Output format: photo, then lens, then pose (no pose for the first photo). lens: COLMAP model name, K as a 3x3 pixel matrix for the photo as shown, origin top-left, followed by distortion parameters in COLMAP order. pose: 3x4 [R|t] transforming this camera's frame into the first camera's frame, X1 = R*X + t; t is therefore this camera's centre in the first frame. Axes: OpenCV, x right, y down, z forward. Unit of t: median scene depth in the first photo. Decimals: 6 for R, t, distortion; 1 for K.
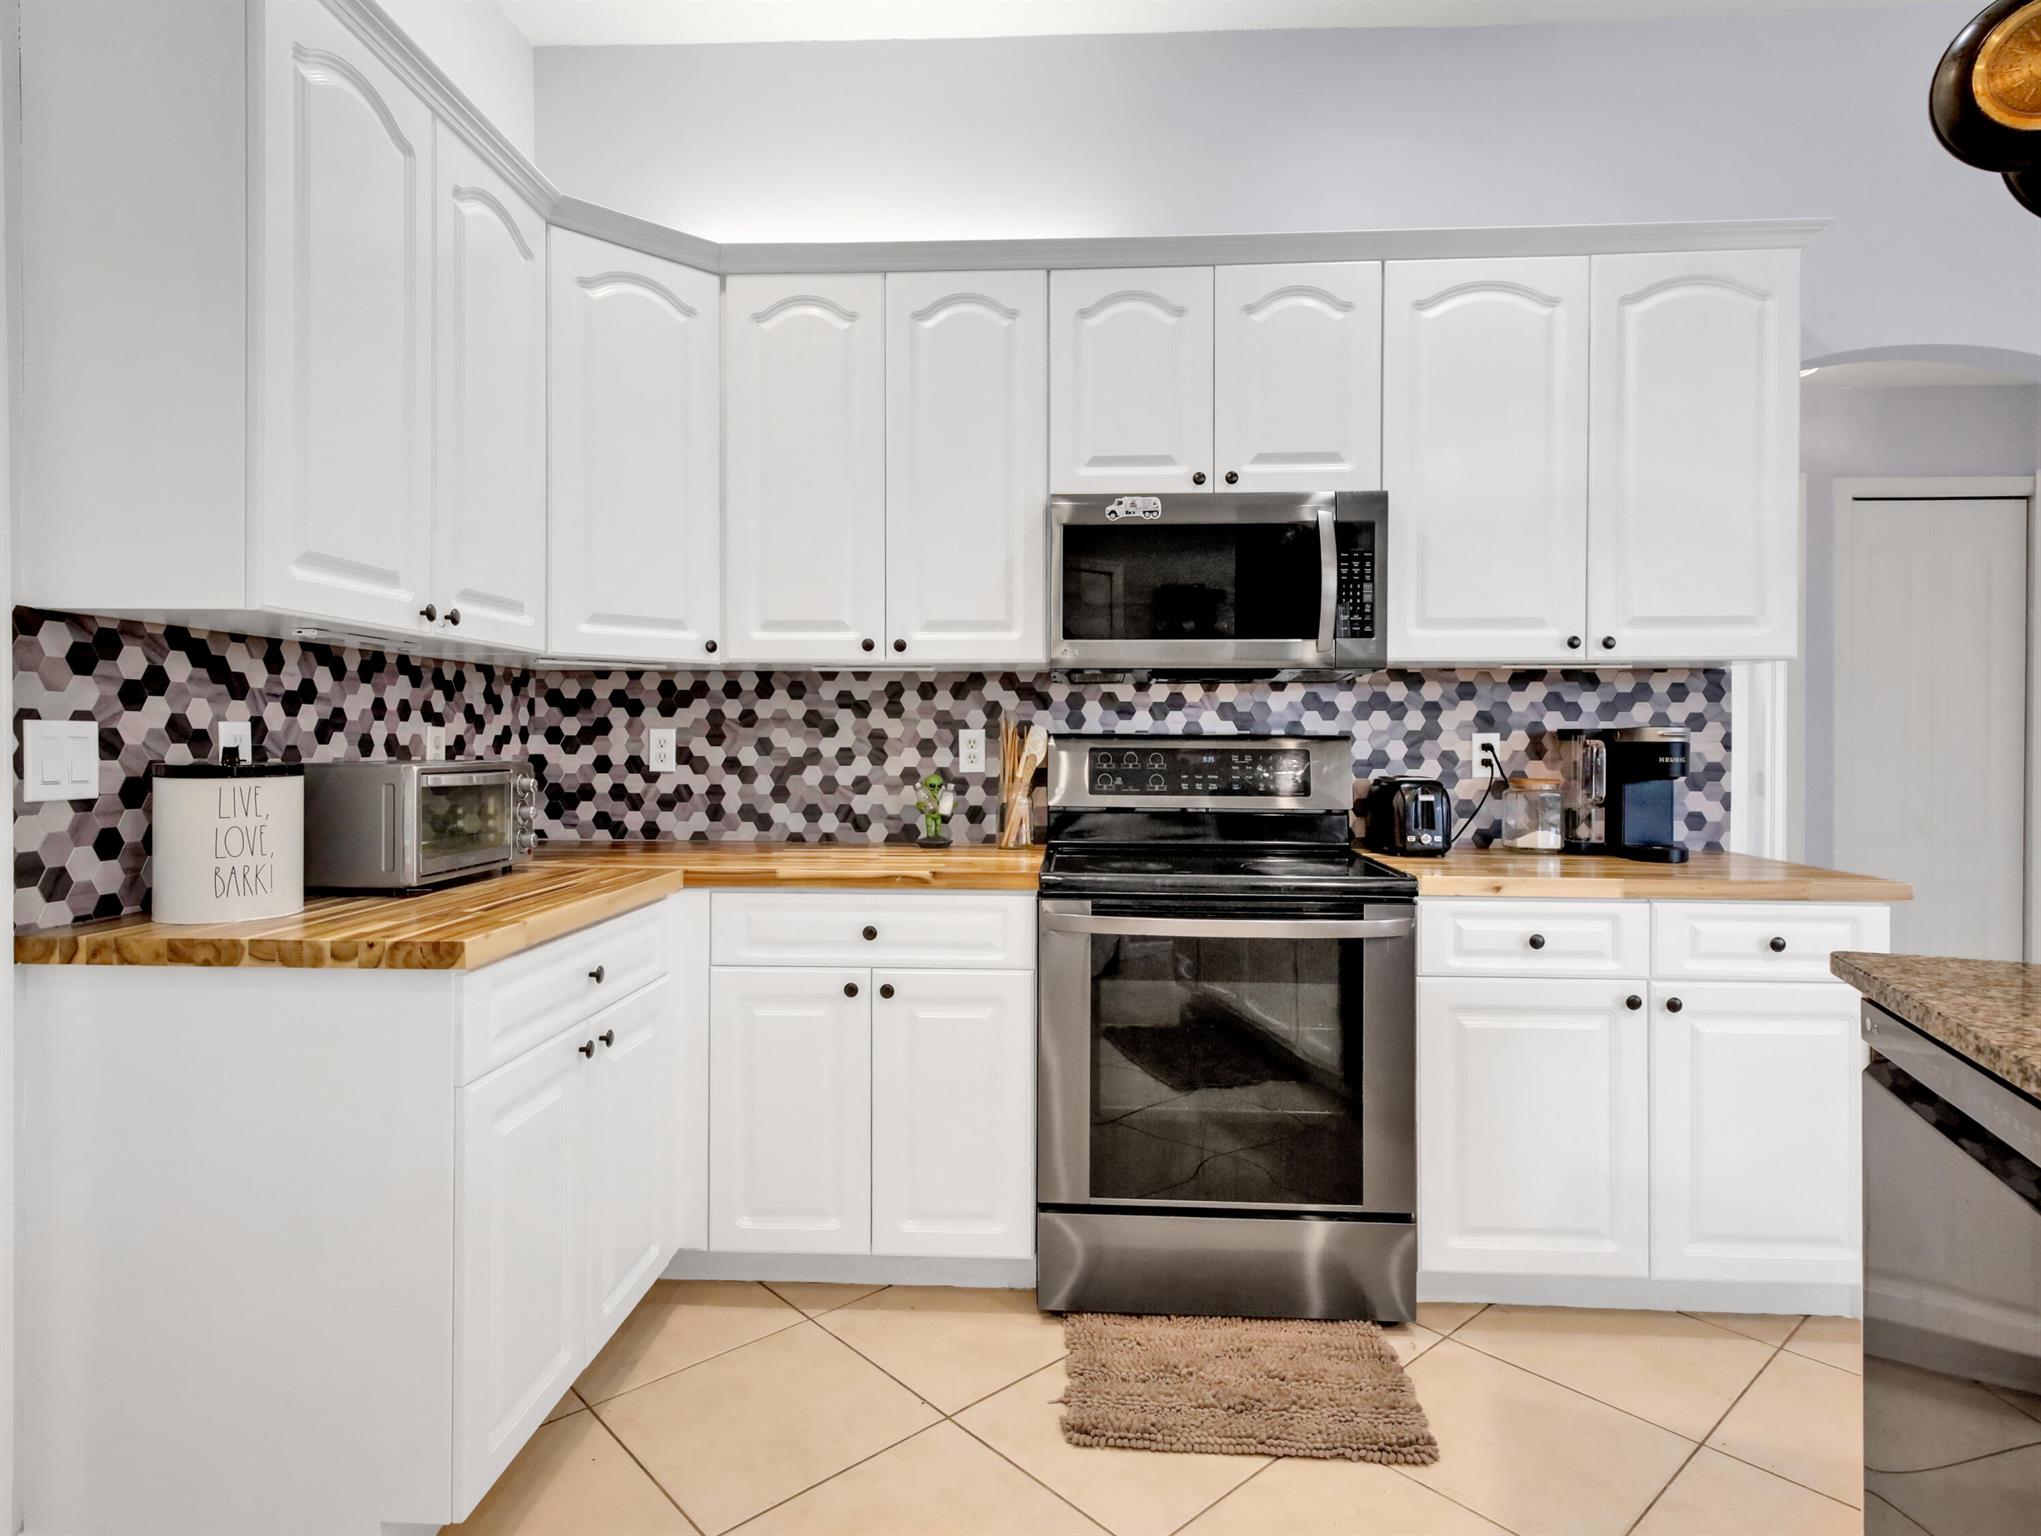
lens RADIAL K [[1119.7, 0, 1018.8], [0, 1119.7, 747.4], [0, 0, 1]] dist [0.013208, -0.006671]
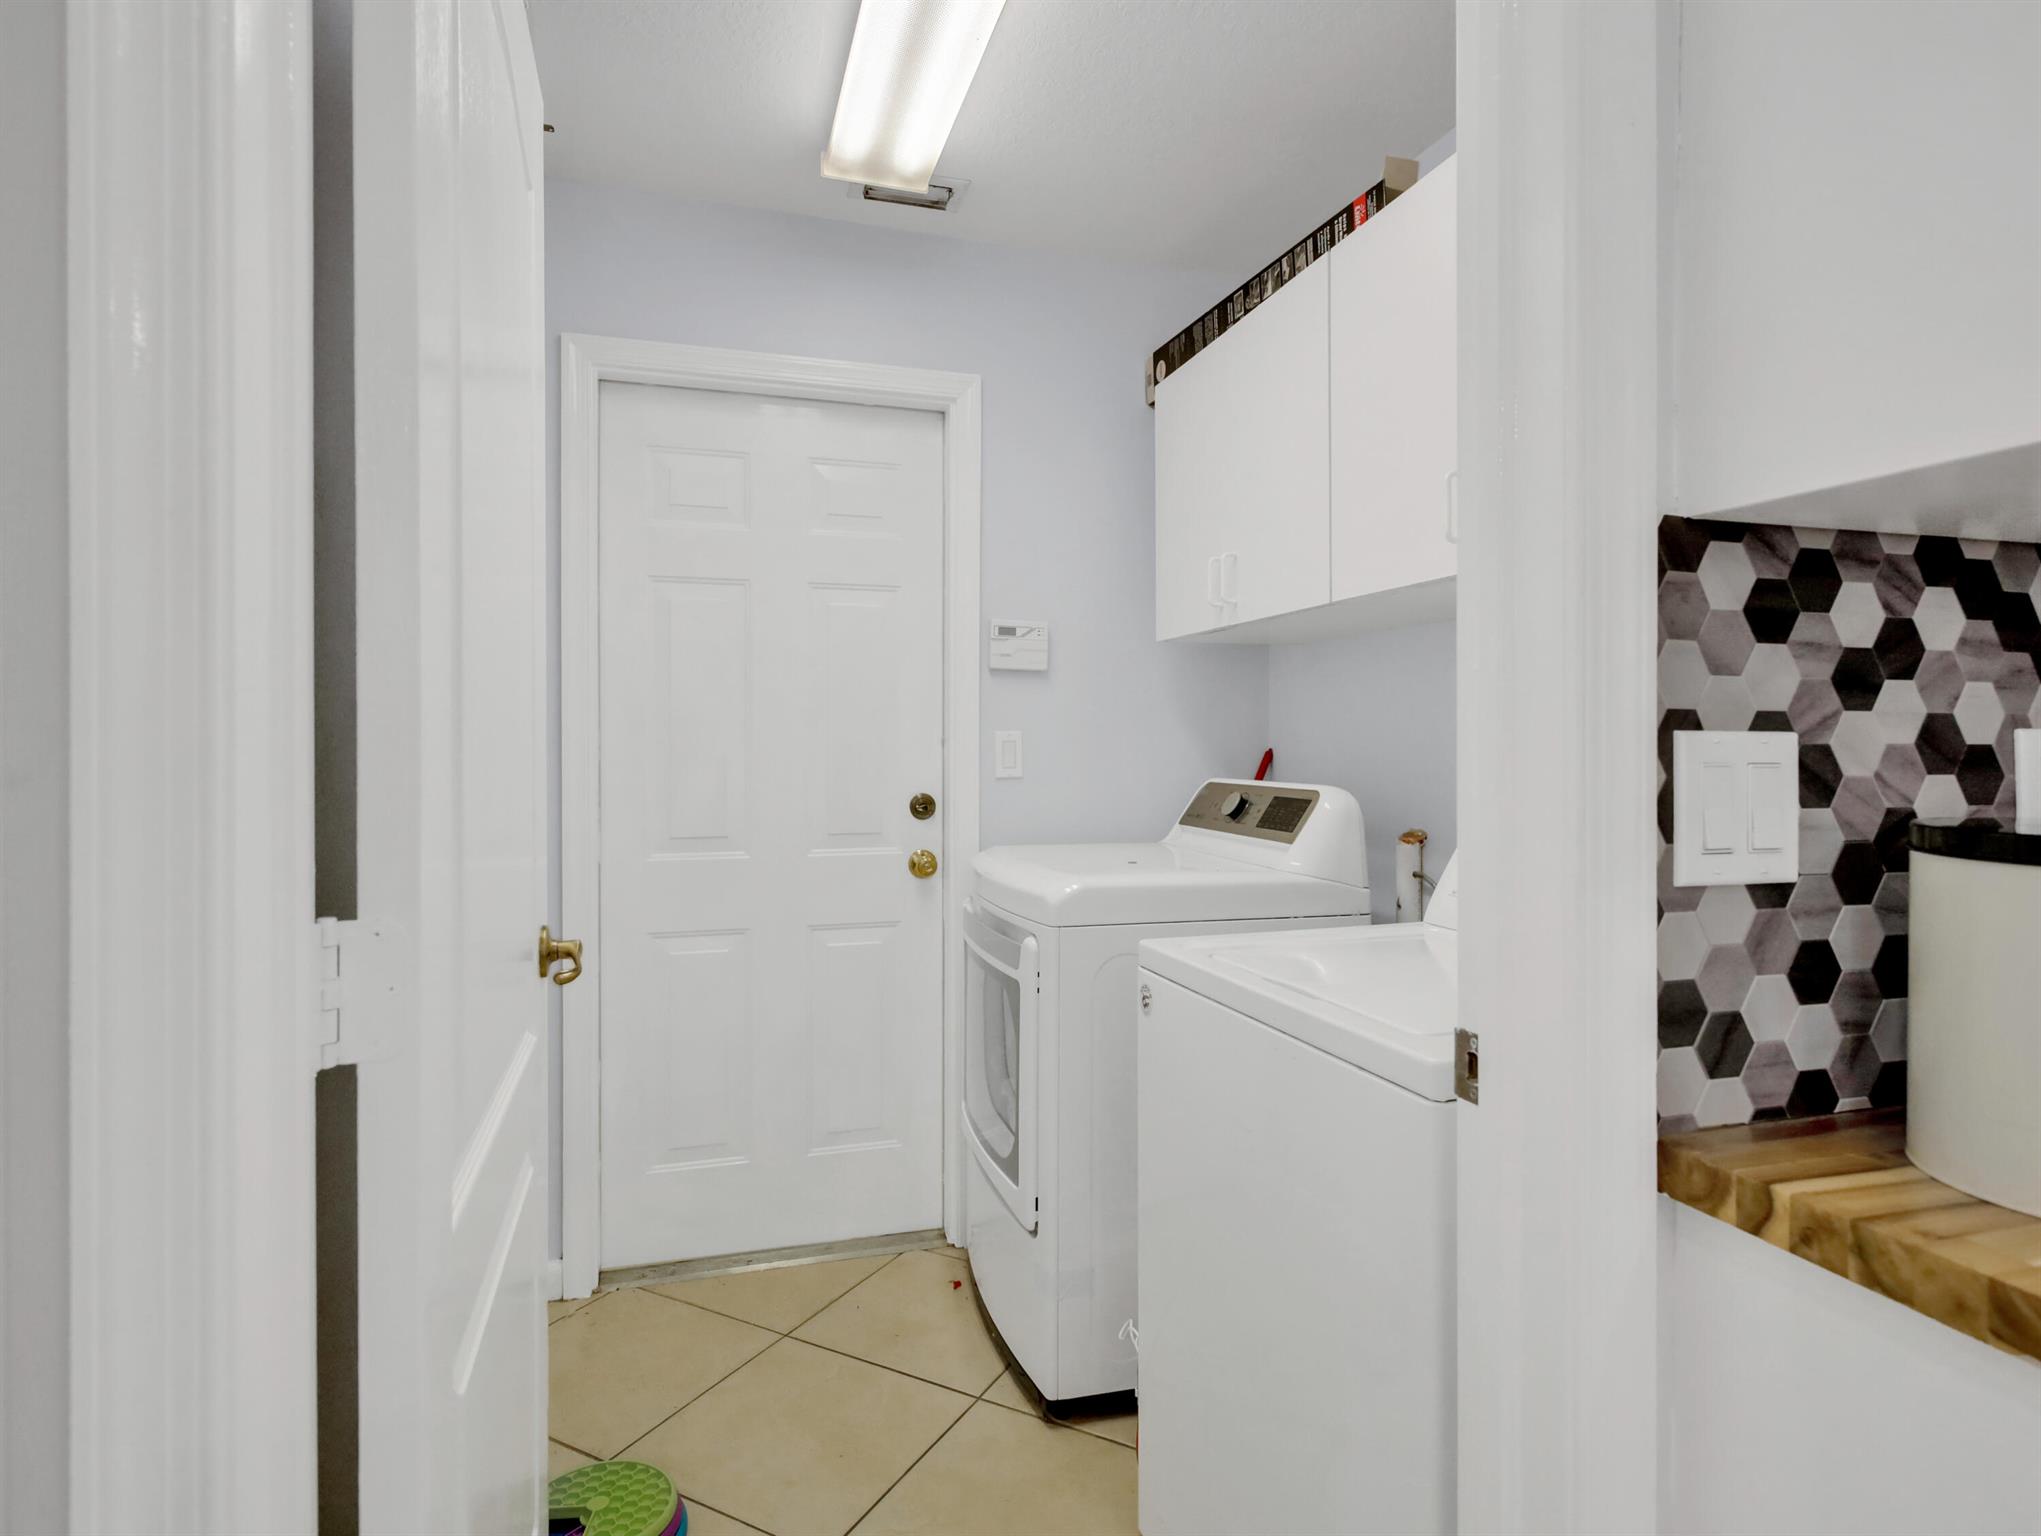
lens RADIAL K [[1119.7, 0, 1034.6], [0, 1119.7, 748.4], [0, 0, 1]] dist [0.013208, -0.006671]
pose [[0.340074, 0.000246, -0.940398, -0.400176], [-0.007076, 0.999972, -0.002298, -0.010578], [0.940372, 0.007436, 0.340067, 0.440312]]
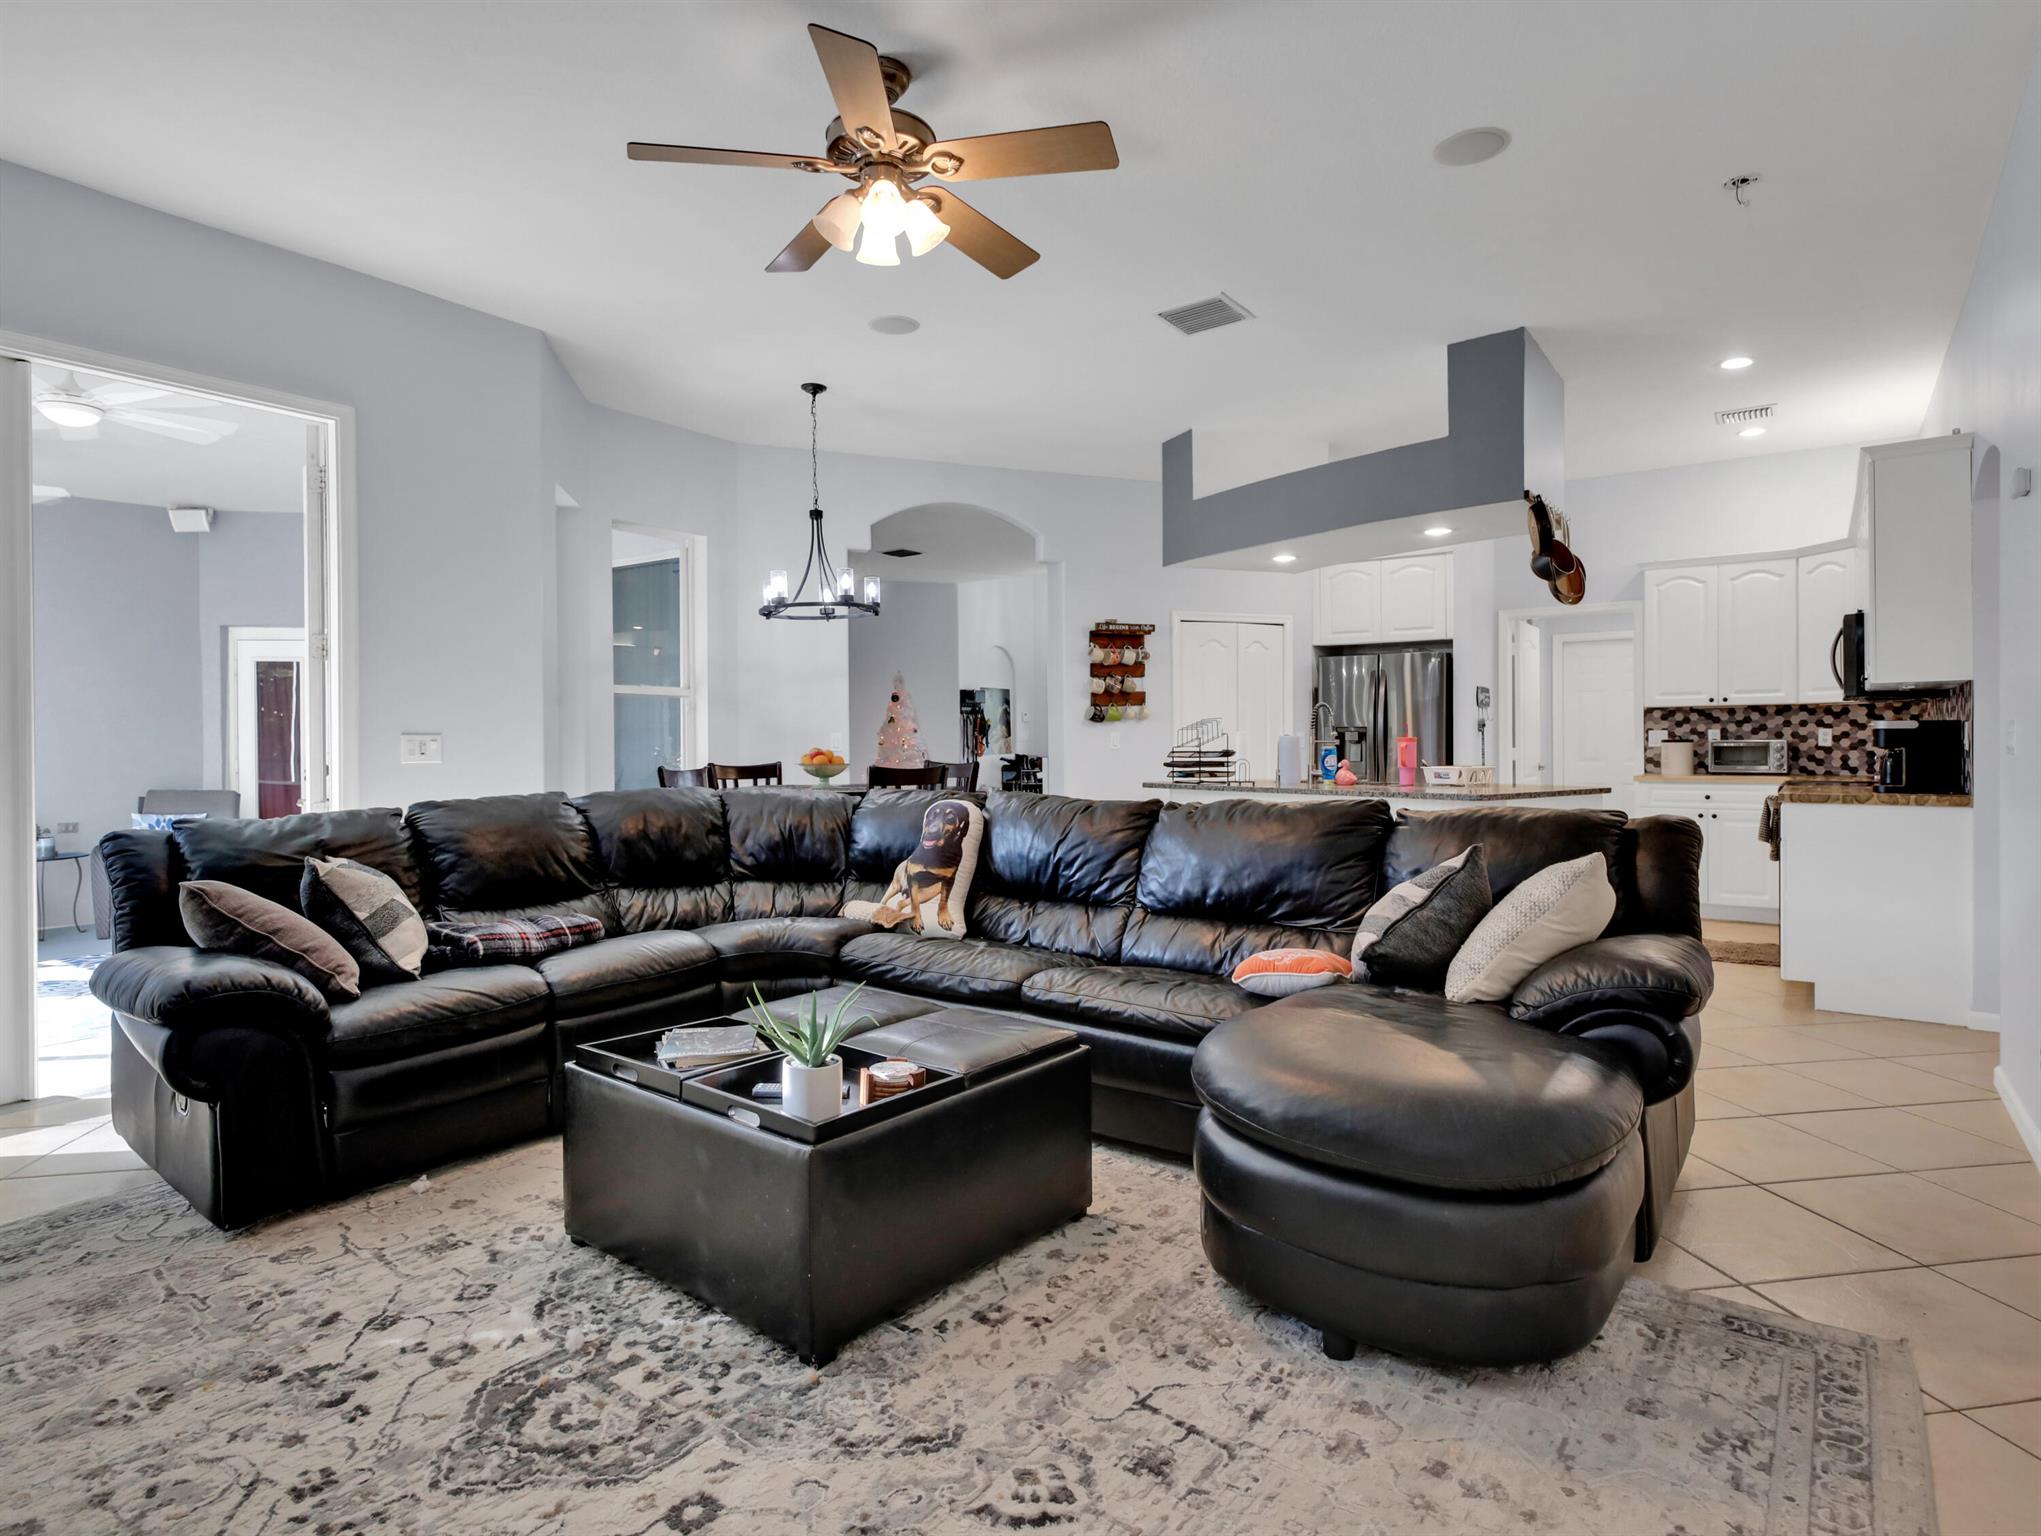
lens RADIAL K [[1119.7, 0, 1010.4], [0, 1119.7, 758.3], [0, 0, 1]] dist [0.013208, -0.006671]
pose [[-0.533471, 0.005701, -0.845799, 3.991339], [-0.003675, 0.999952, 0.009058, 0.052308], [0.845811, 0.007941, -0.533424, 1.035835]]
